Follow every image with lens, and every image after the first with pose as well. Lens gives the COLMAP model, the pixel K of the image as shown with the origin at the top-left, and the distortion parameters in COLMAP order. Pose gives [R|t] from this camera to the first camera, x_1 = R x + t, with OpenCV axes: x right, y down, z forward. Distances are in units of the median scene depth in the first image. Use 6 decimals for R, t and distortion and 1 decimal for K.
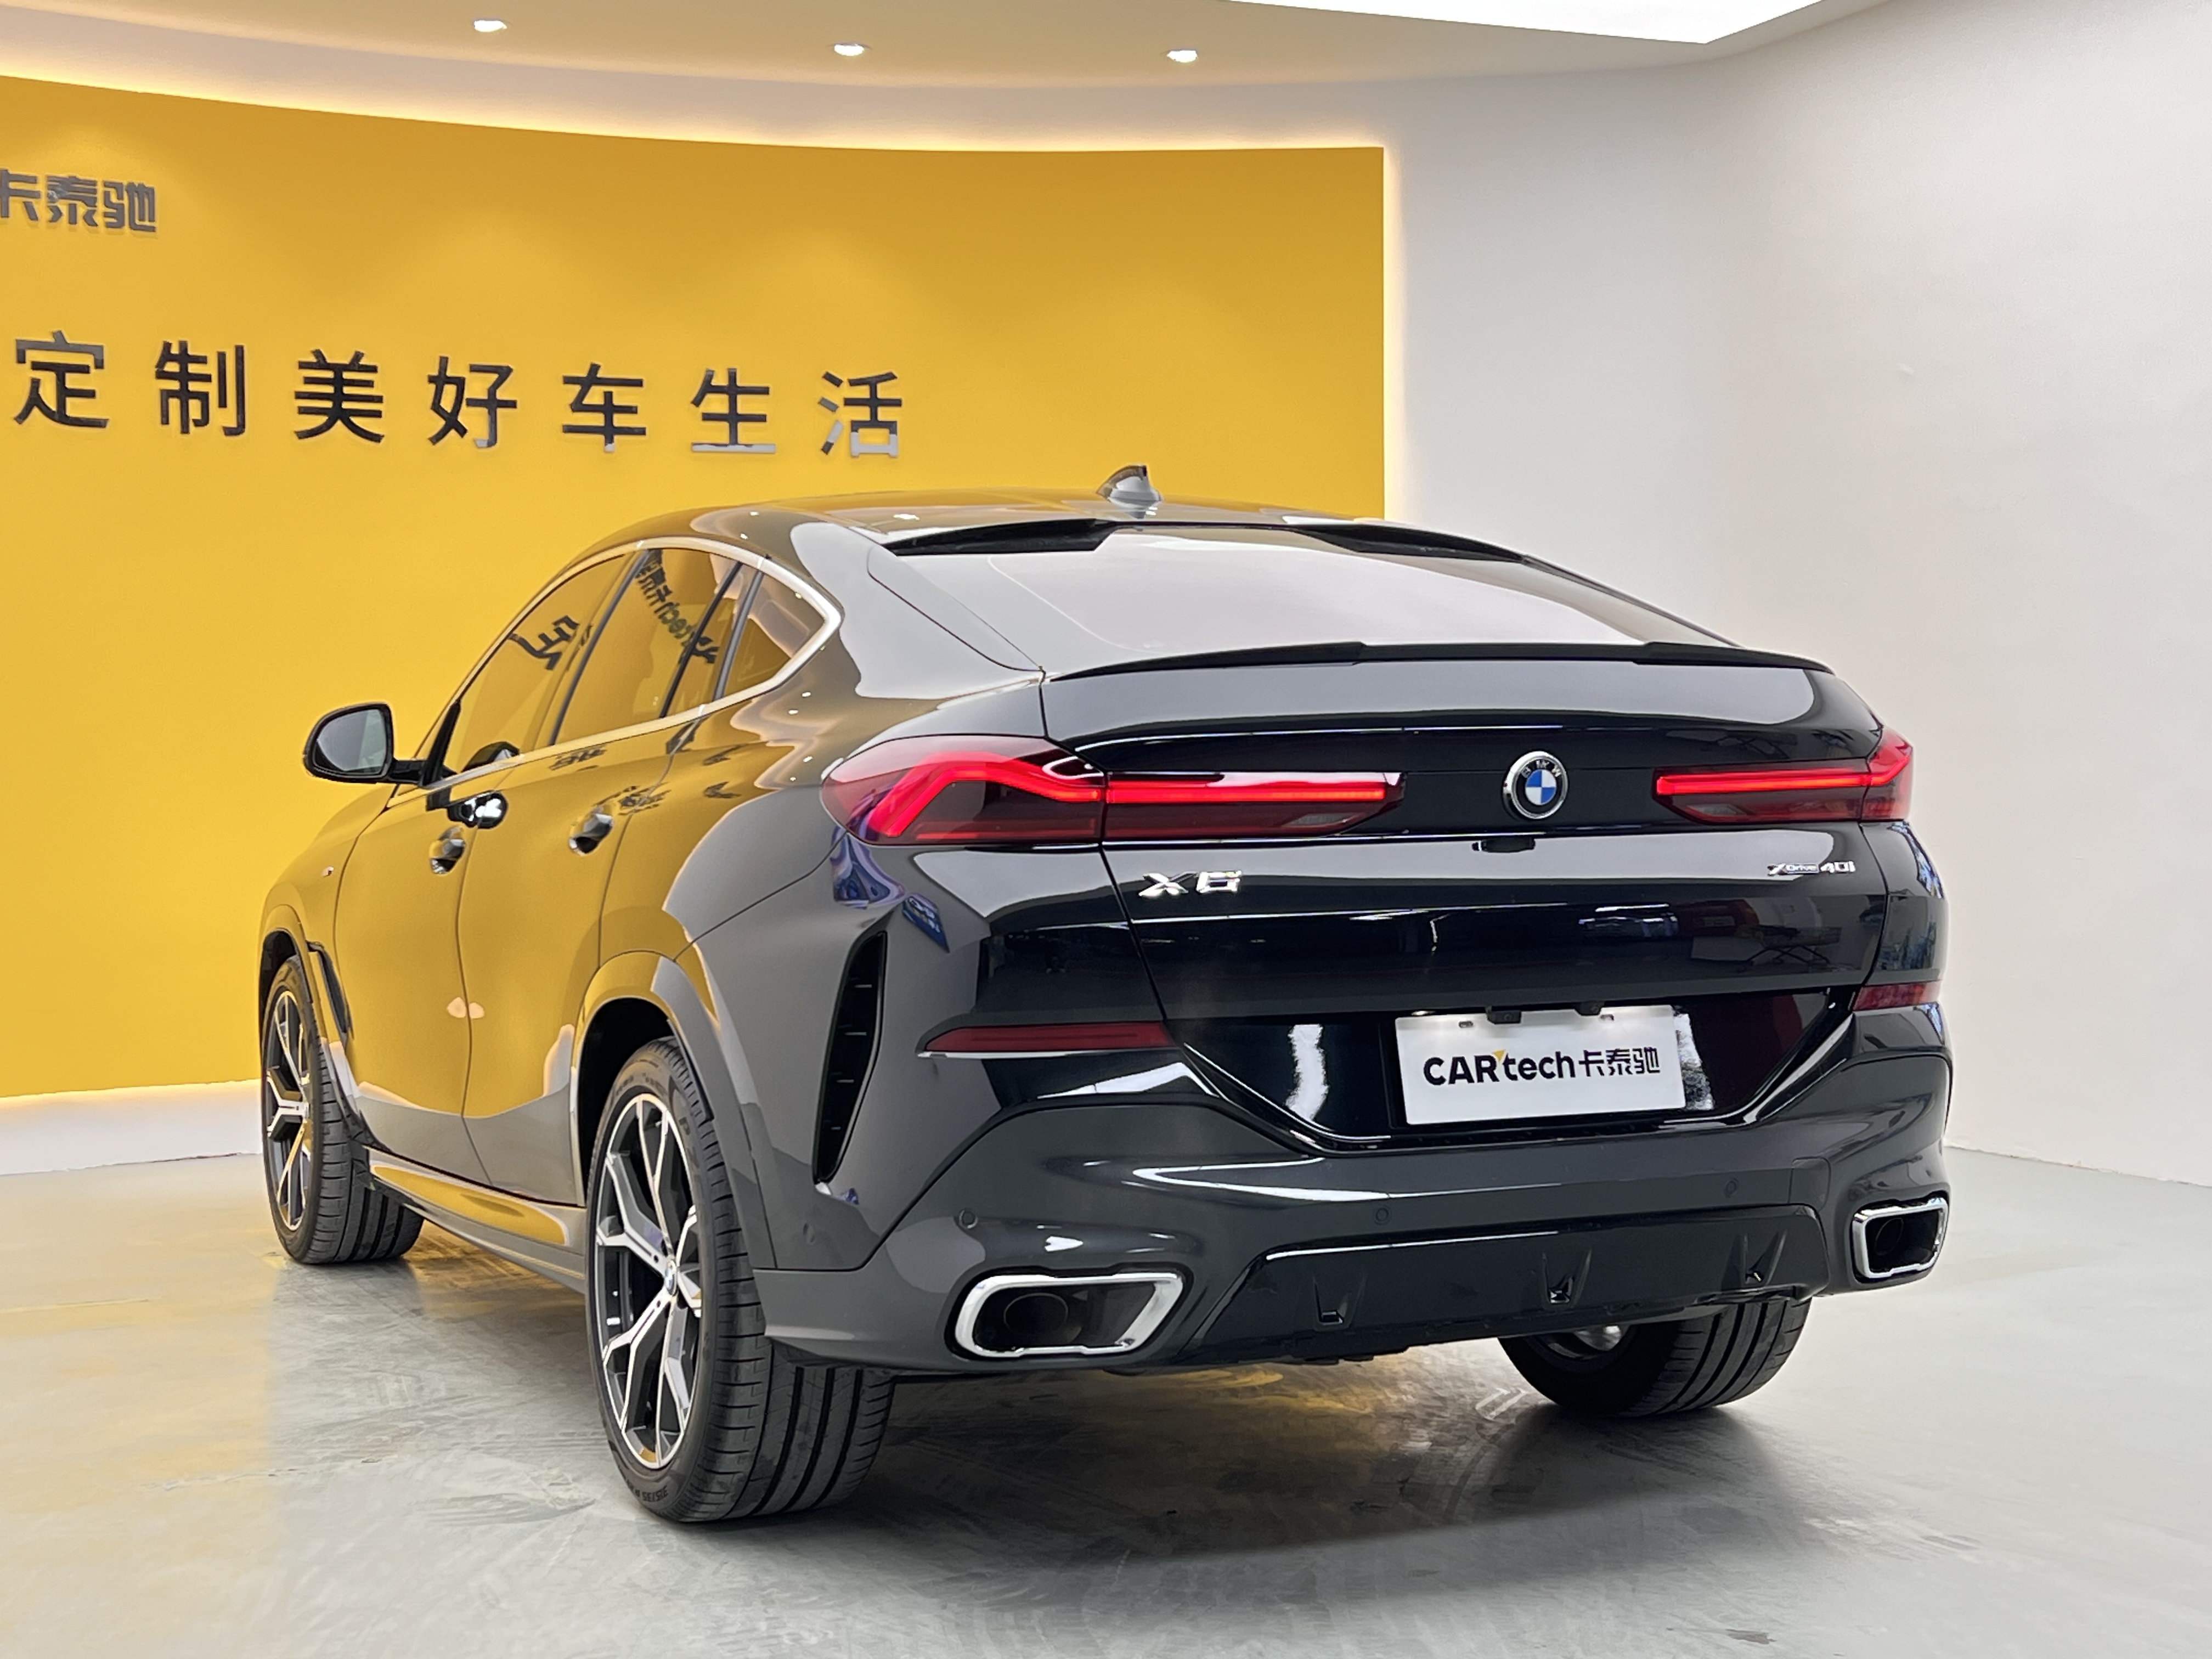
lens RADIAL K [[3175.8, 0, 1102.2], [0, 3175.8, 836.5], [0, 0, 1]] dist [0.231590, -0.777768]
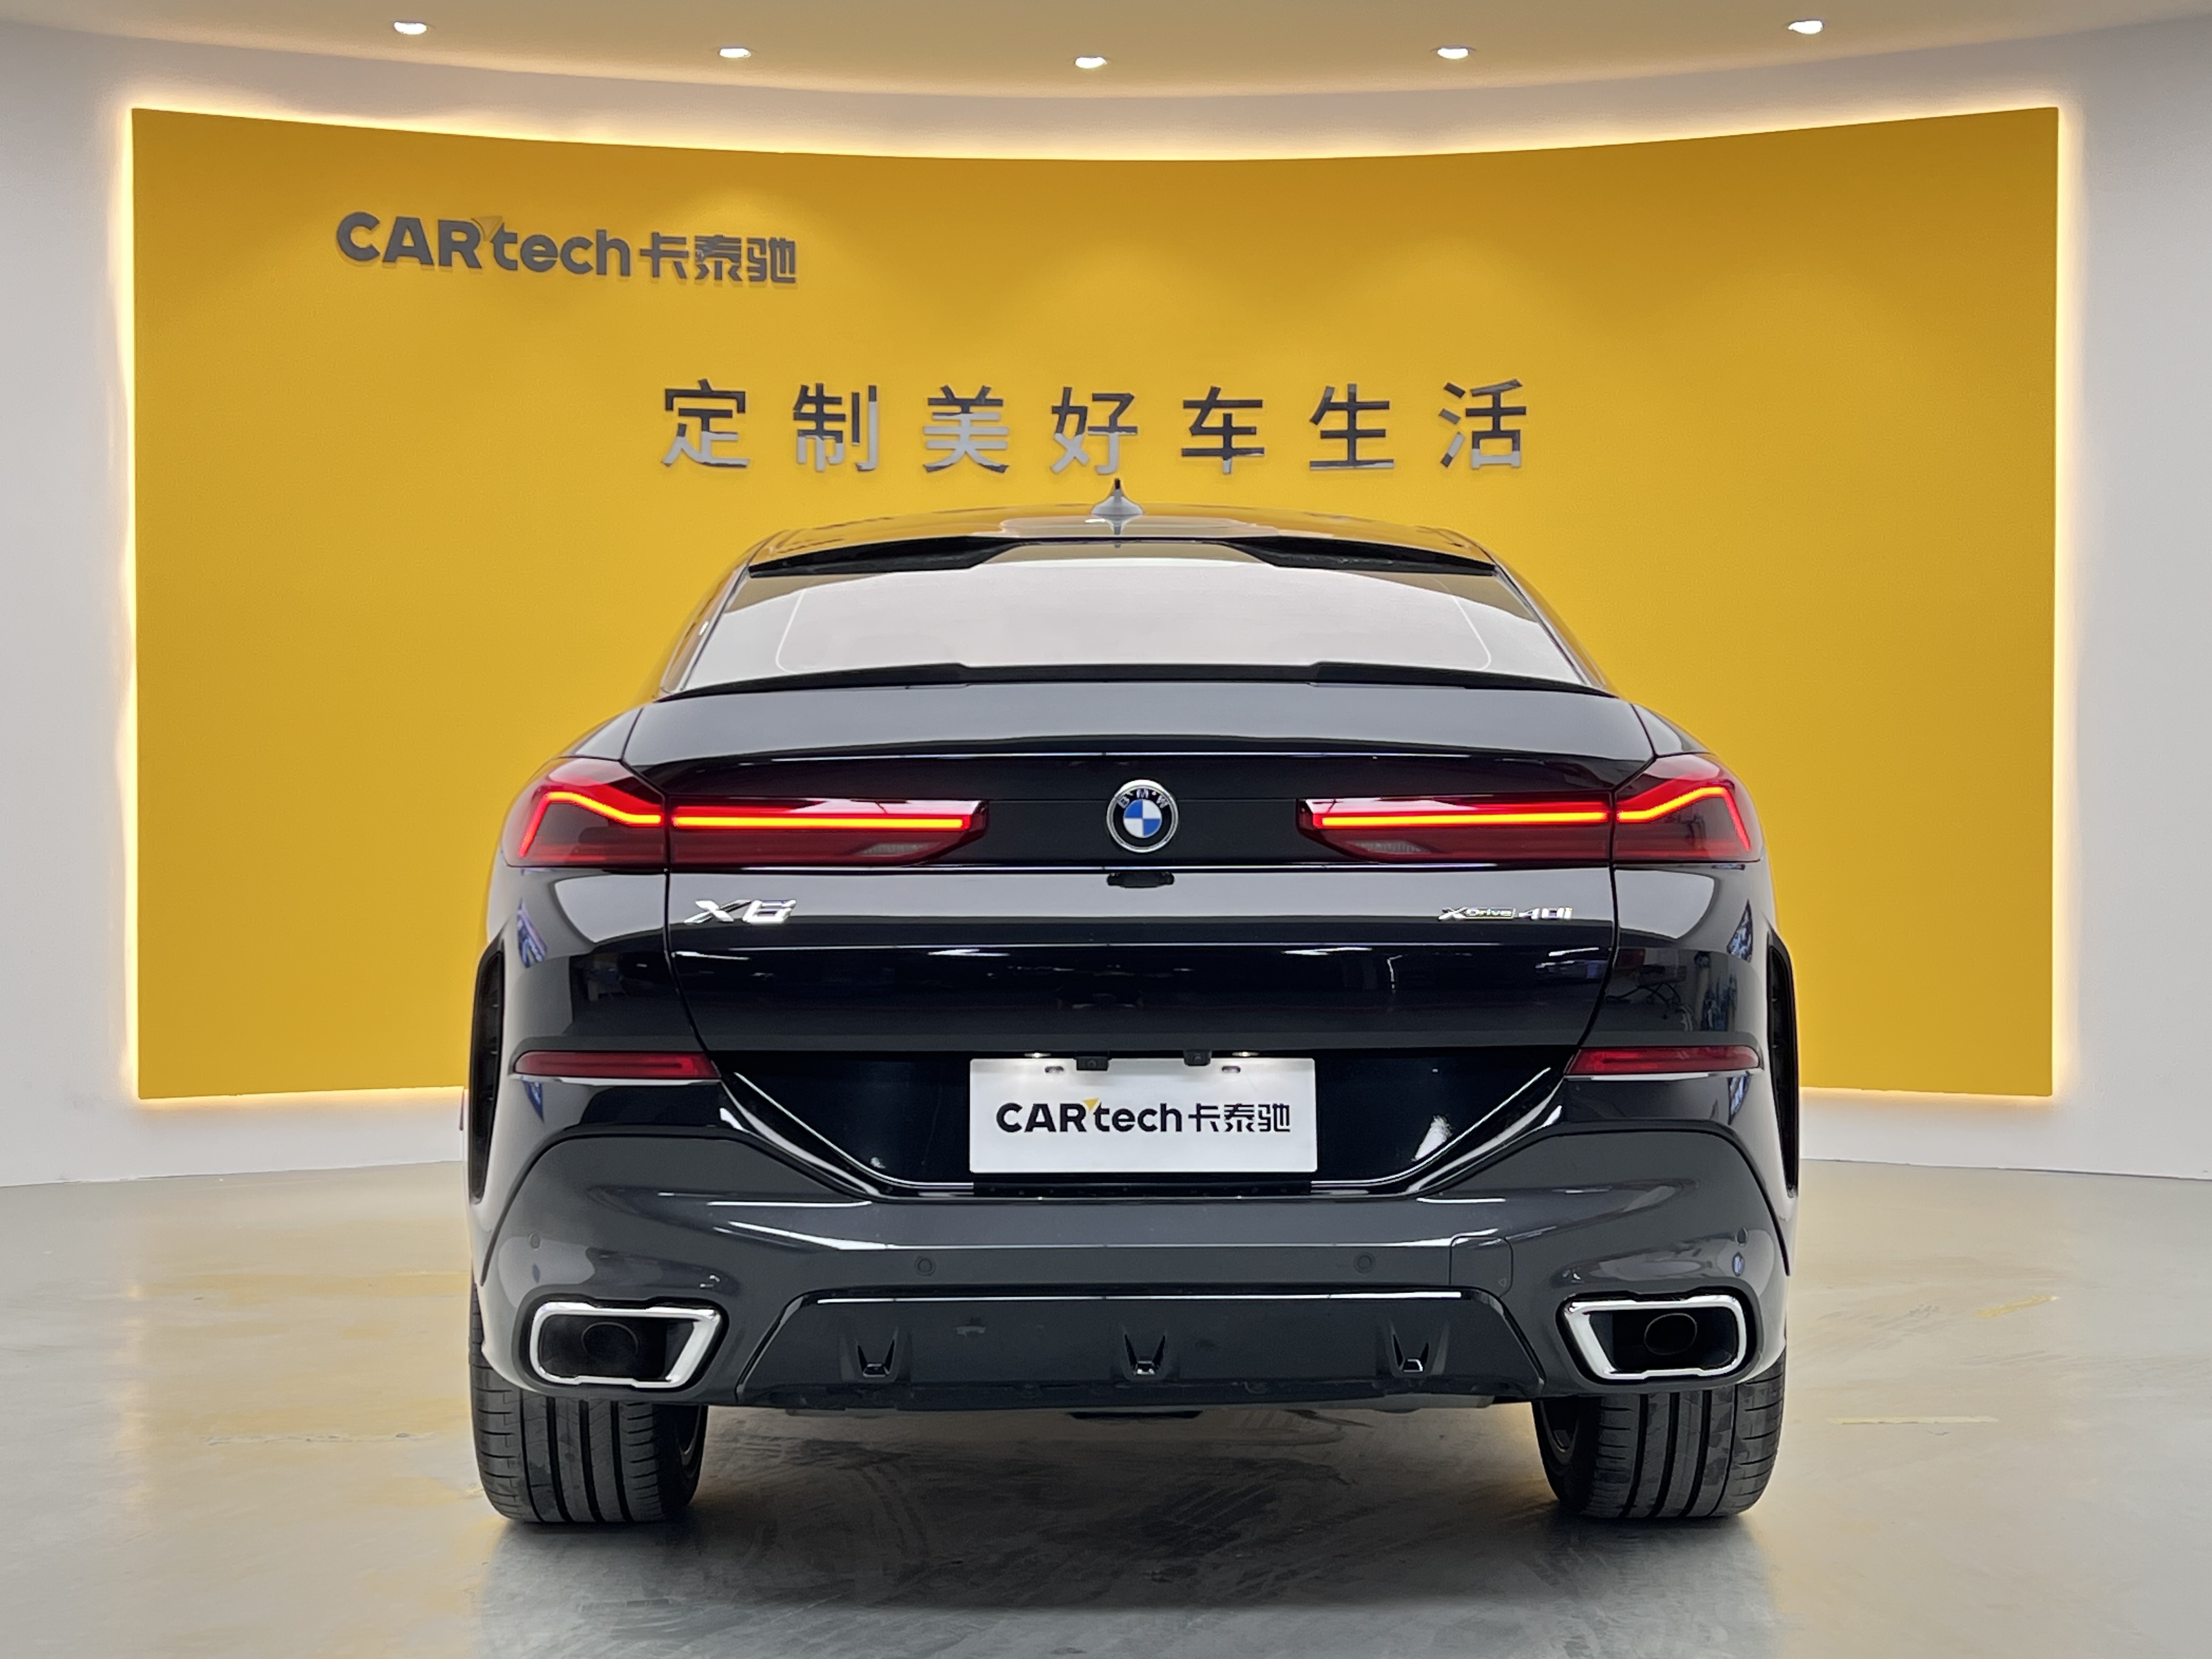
lens RADIAL K [[3175.8, 0, 1102.2], [0, 3175.8, 836.5], [0, 0, 1]] dist [0.231590, -0.777768]
pose [[0.915496, 0.016935, -0.401970, 0.400021], [-0.018760, 0.999824, -0.000603, -0.007523], [0.401889, 0.008093, 0.915653, 0.116279]]
